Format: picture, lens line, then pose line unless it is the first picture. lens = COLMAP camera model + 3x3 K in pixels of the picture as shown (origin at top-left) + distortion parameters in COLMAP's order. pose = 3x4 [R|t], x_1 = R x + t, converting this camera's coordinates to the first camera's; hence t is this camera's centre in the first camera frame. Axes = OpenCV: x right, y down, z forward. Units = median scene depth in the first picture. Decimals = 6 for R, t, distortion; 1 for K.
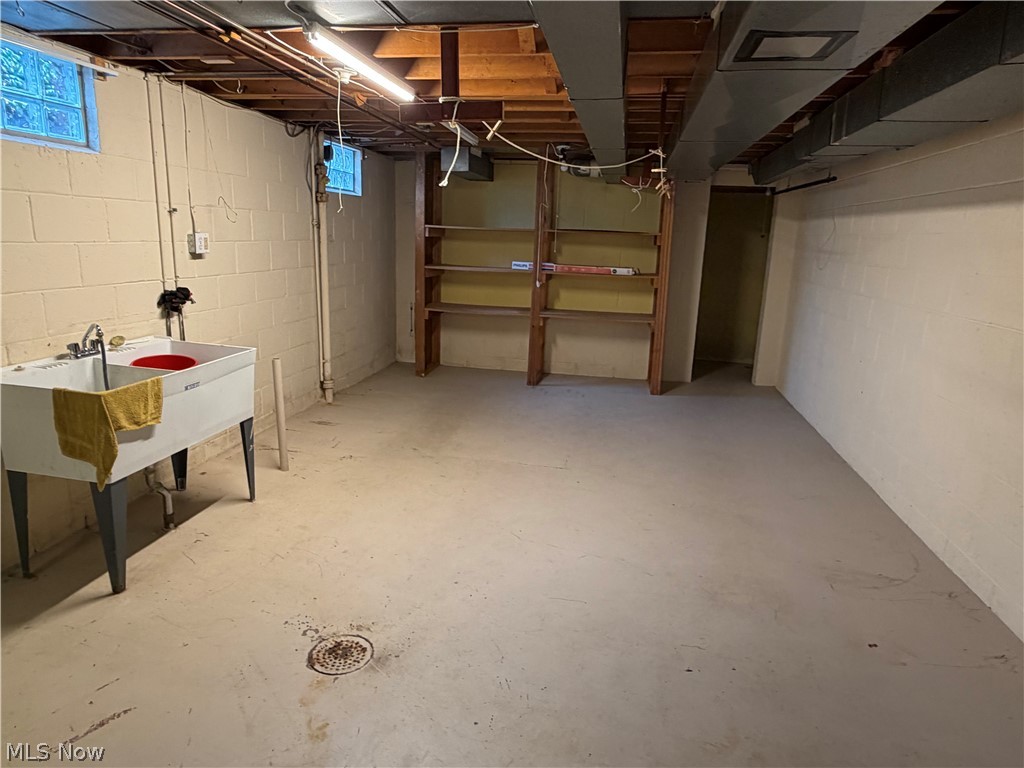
lens RADIAL K [[635.2, 0, 508.8], [0, 635.2, 386.2], [0, 0, 1]] dist [-0.001268, 0.002623]
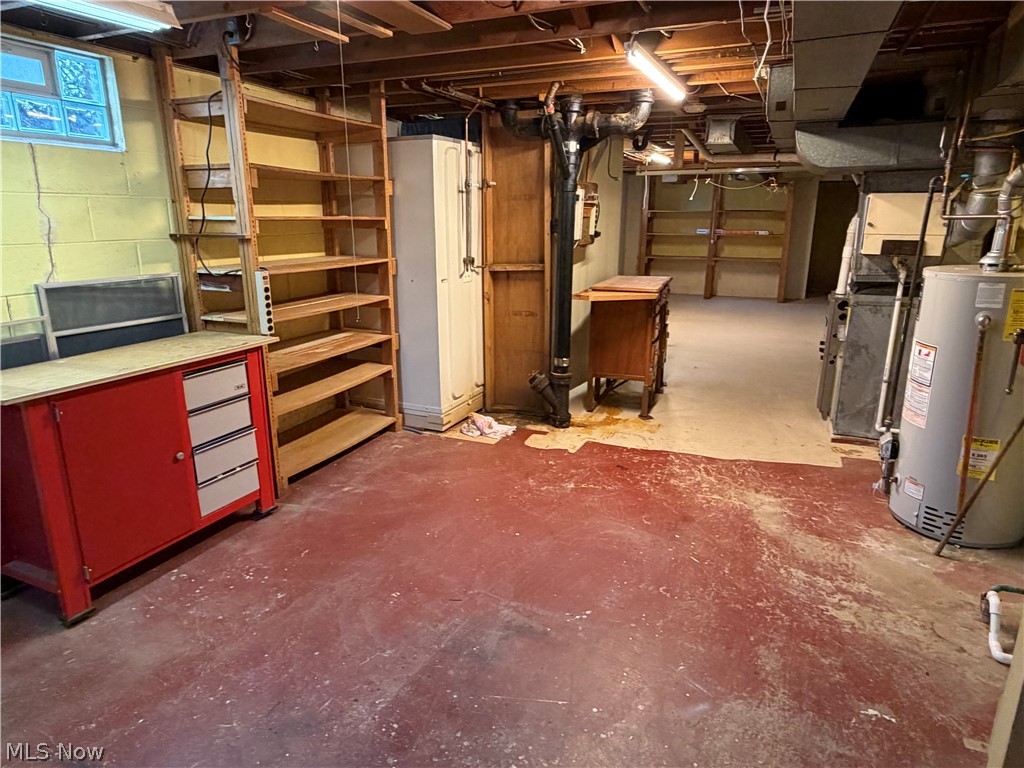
lens RADIAL K [[635.2, 0, 508.8], [0, 635.2, 386.2], [0, 0, 1]] dist [-0.001268, 0.002623]
pose [[0.973465, 0.027350, -0.227197, -0.088663], [-0.021064, 0.999327, 0.030046, 0.193096], [0.227865, -0.024463, 0.973385, -0.831952]]
